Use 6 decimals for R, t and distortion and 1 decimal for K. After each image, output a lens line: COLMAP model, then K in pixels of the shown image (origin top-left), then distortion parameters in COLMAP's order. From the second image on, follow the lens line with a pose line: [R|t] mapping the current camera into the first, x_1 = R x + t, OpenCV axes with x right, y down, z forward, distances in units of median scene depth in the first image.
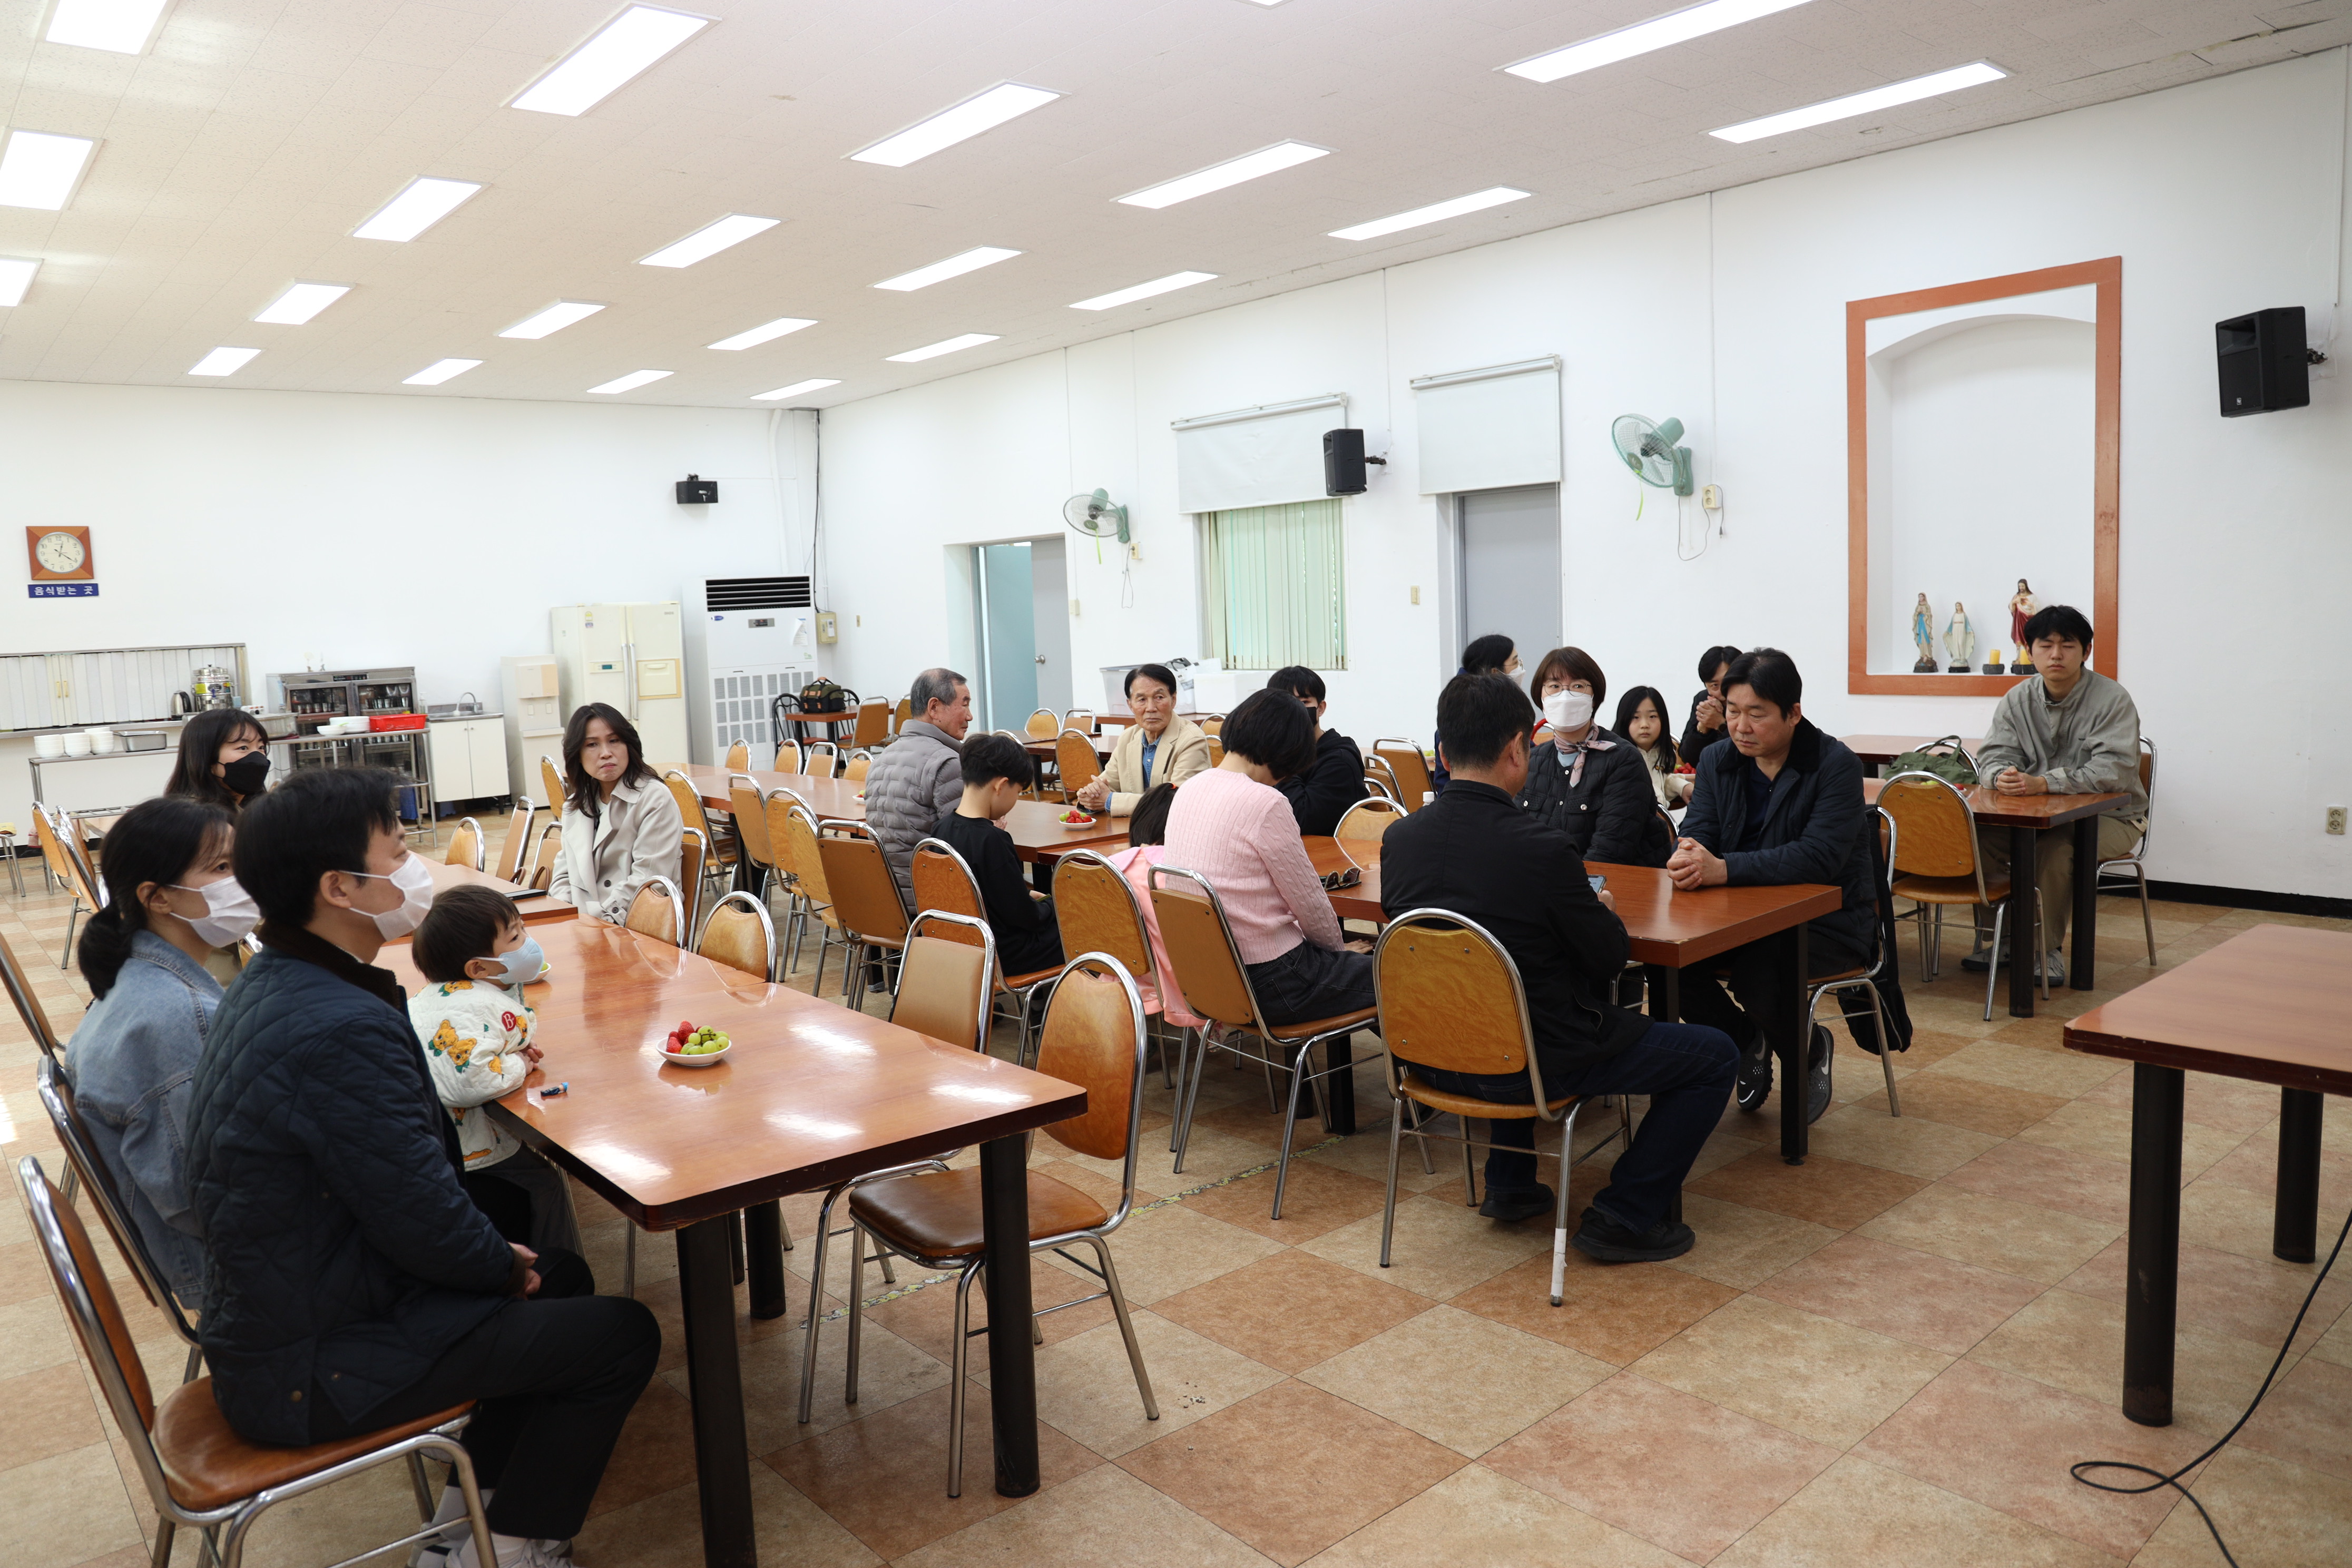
lens RADIAL K [[1632.7, 0, 1176.0], [0, 1632.7, 784.0], [0, 0, 1]] dist [-0.098263, 0.004120]
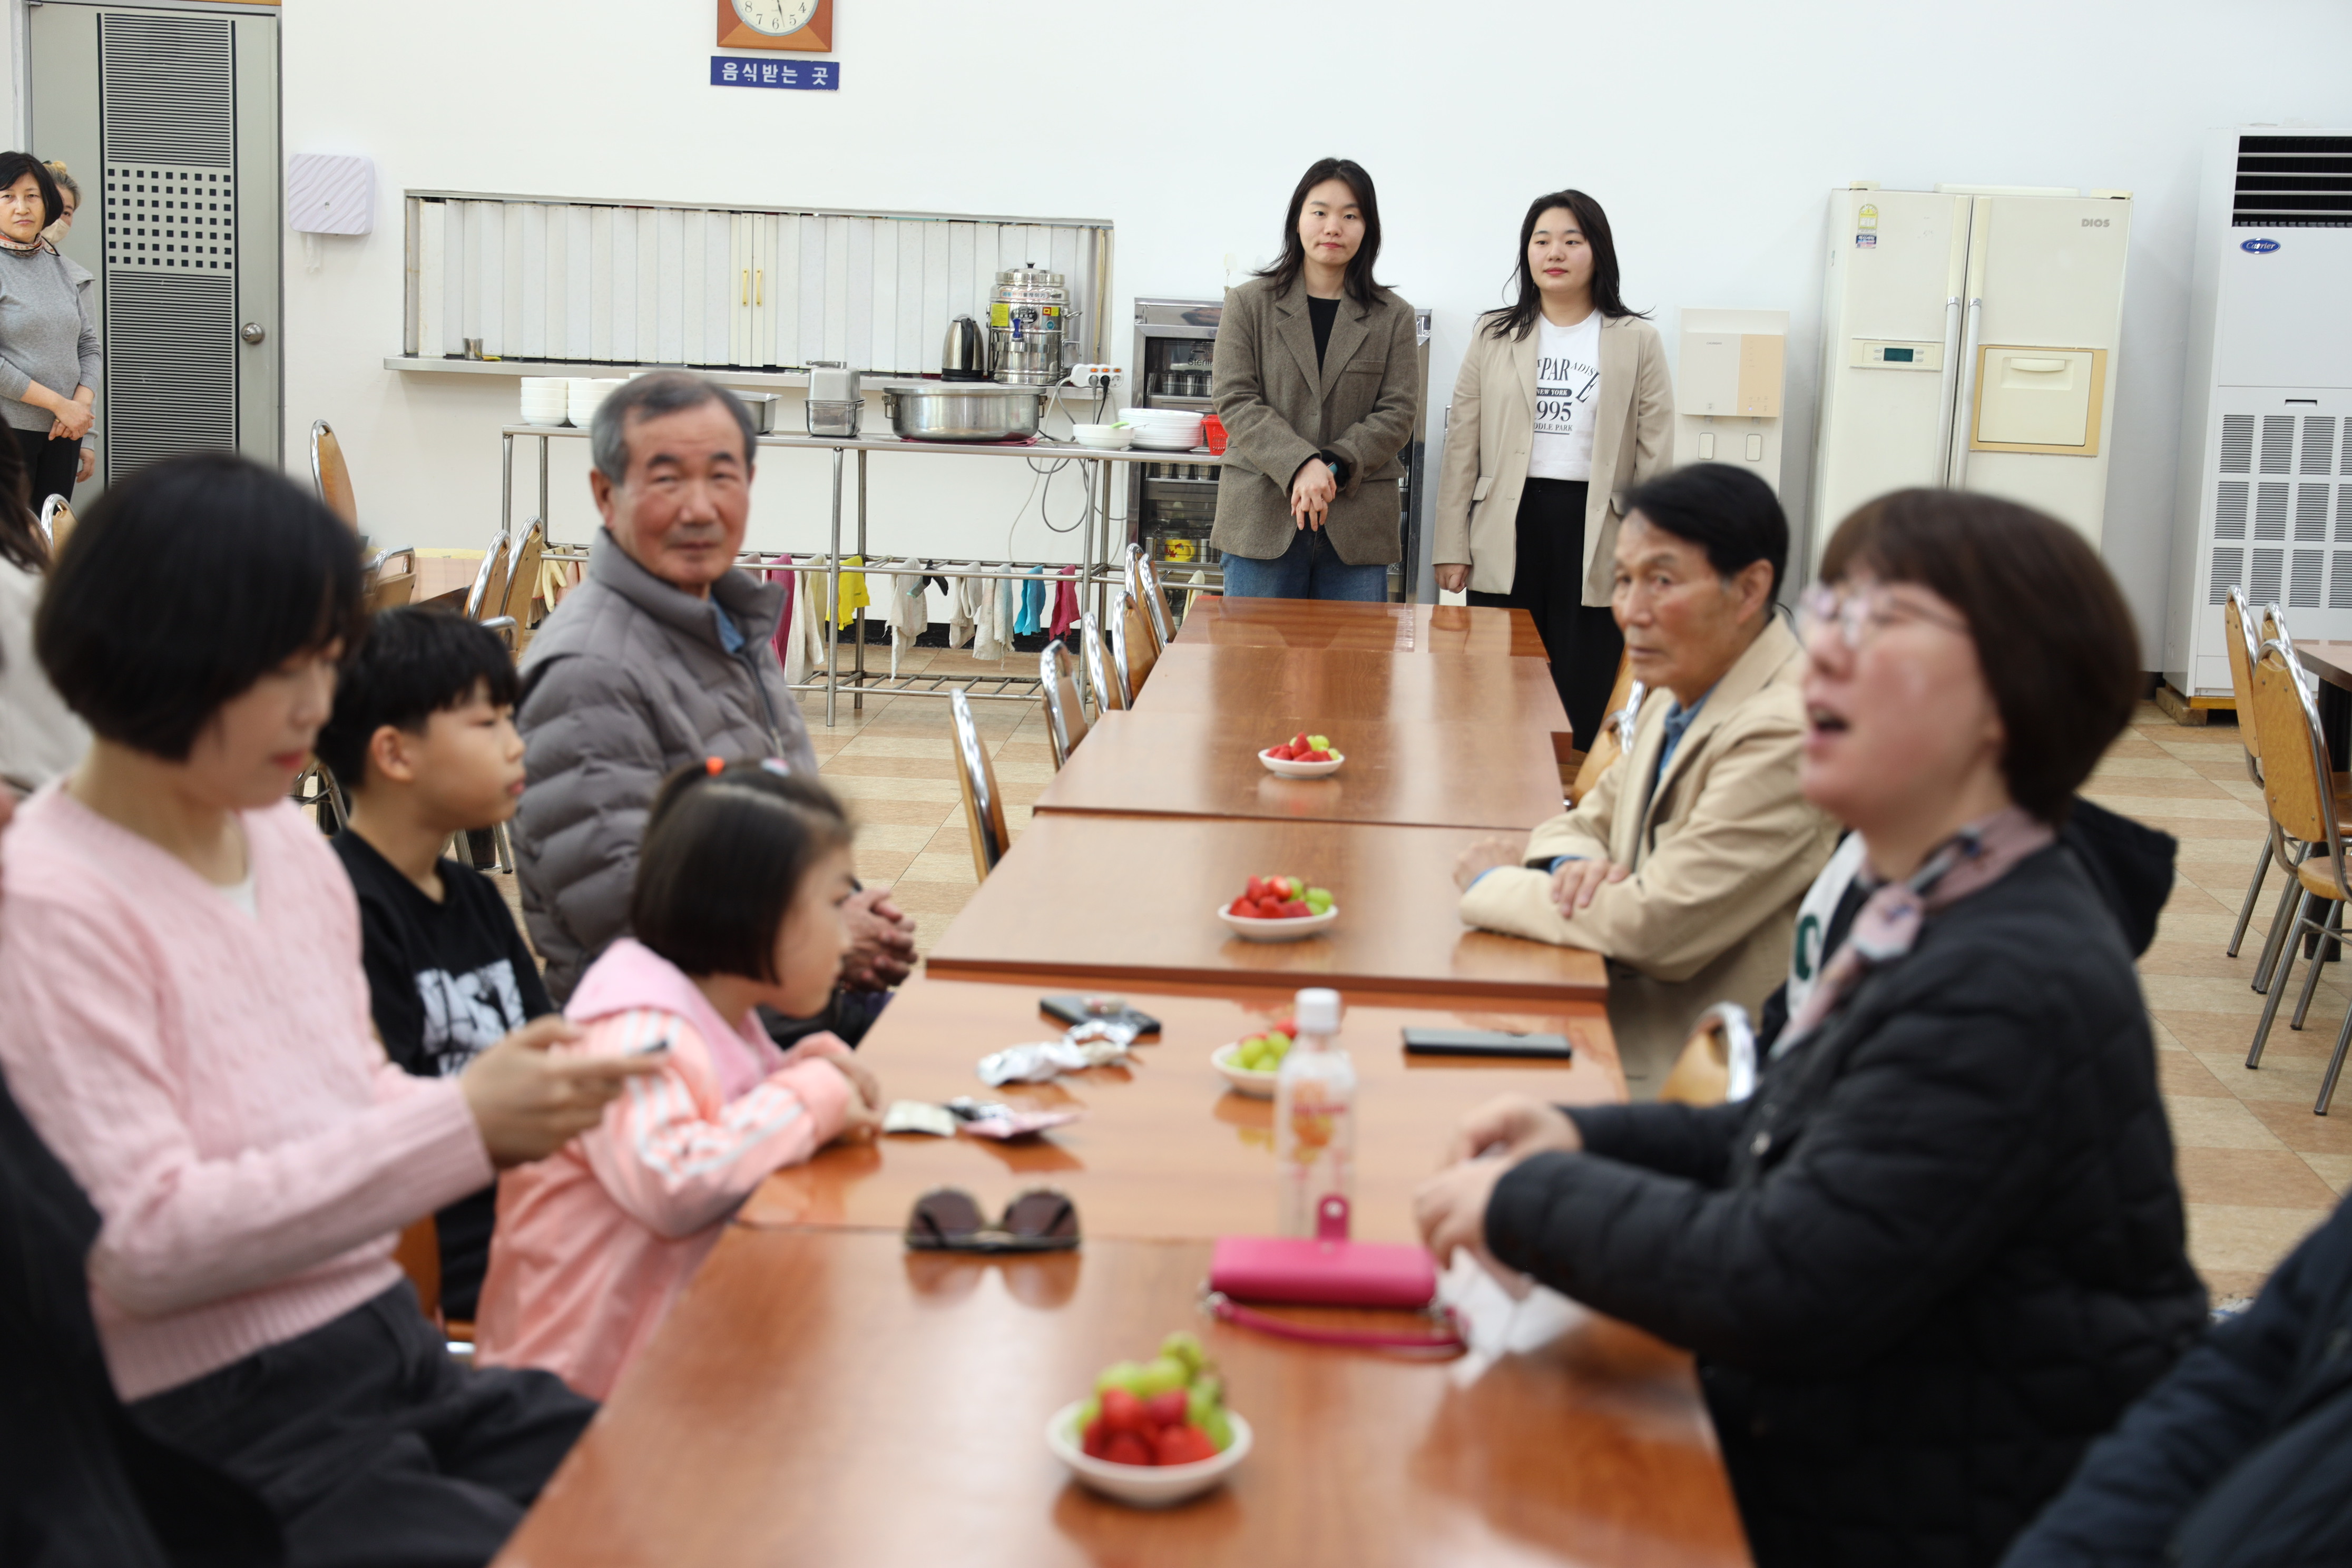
lens RADIAL K [[3917.4, 0, 1172.8], [0, 3917.4, 824.5], [0, 0, 1]] dist [0.136000, 0.082019]
pose [[0.677795, 0.168446, -0.715695, 0.233746], [-0.139004, 0.985206, 0.100235, -0.035546], [0.721991, 0.031545, 0.691183, 0.256551]]
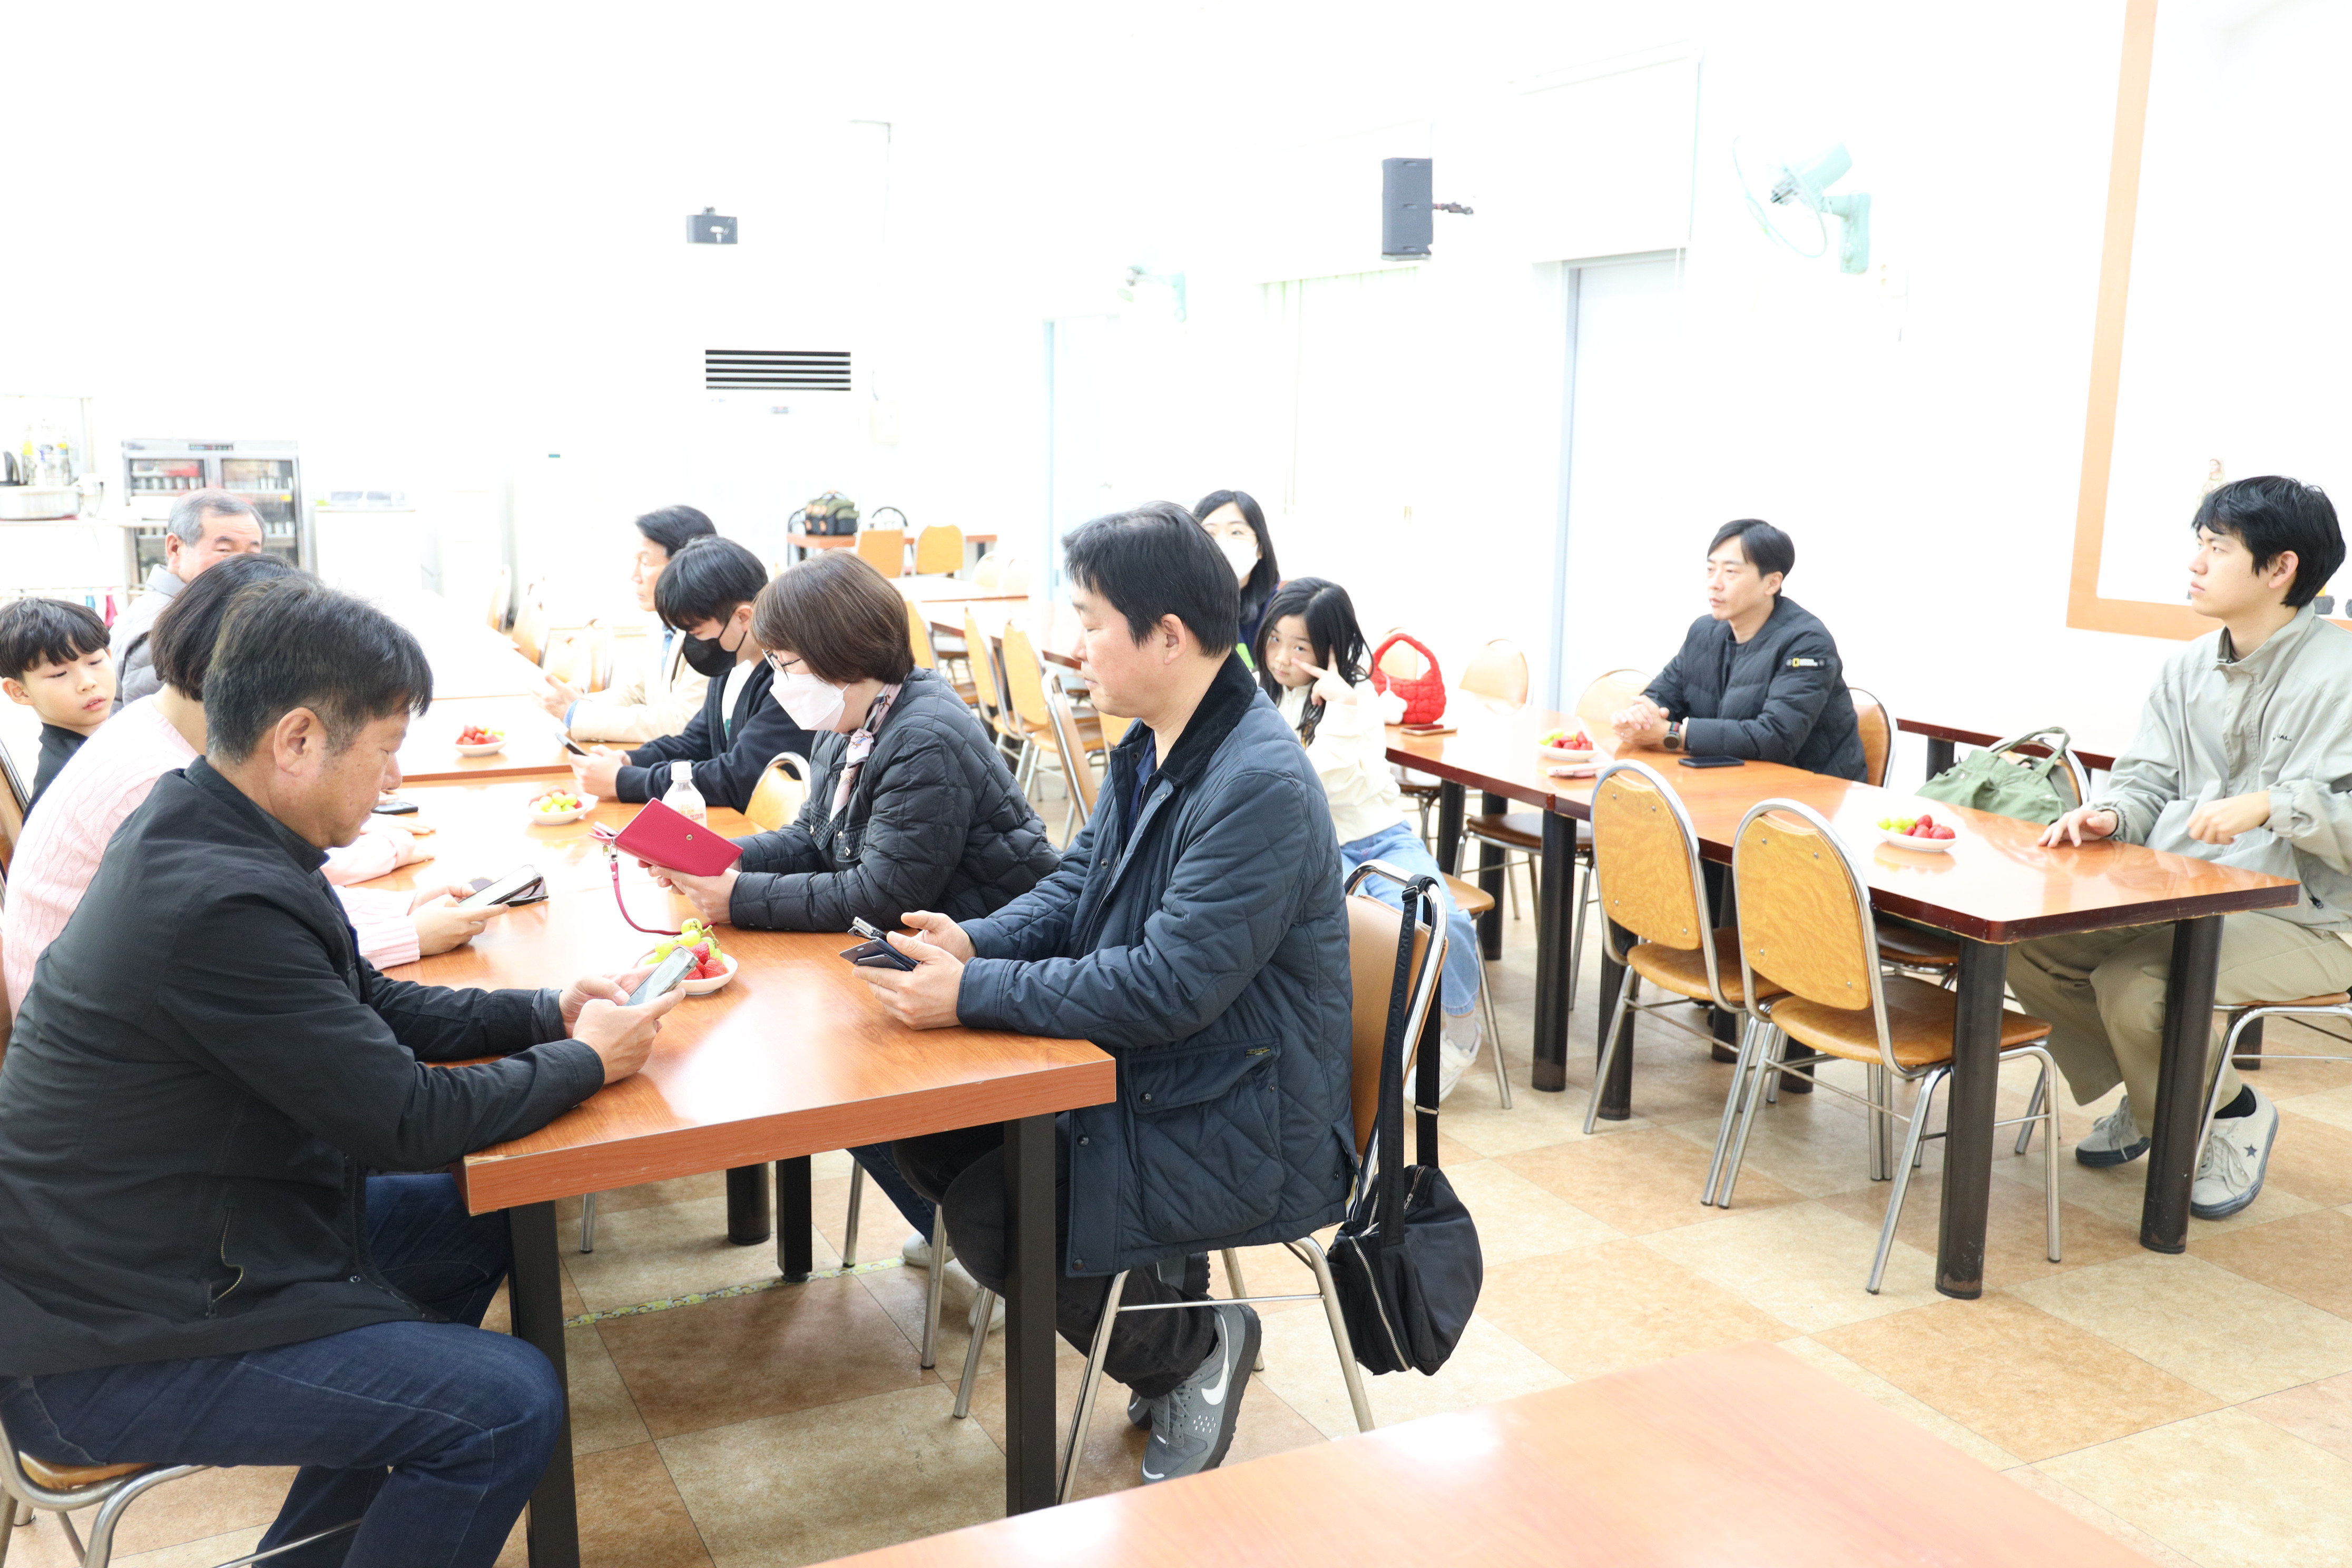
lens RADIAL K [[2033.2, 0, 1176.0], [0, 2033.2, 784.0], [0, 0, 1]] dist [0.012621, -0.010625]
pose [[0.968170, 0.095451, -0.231379, 0.184790], [-0.078068, 0.993472, 0.083173, -0.023074], [0.237808, -0.062463, 0.969302, 0.134330]]
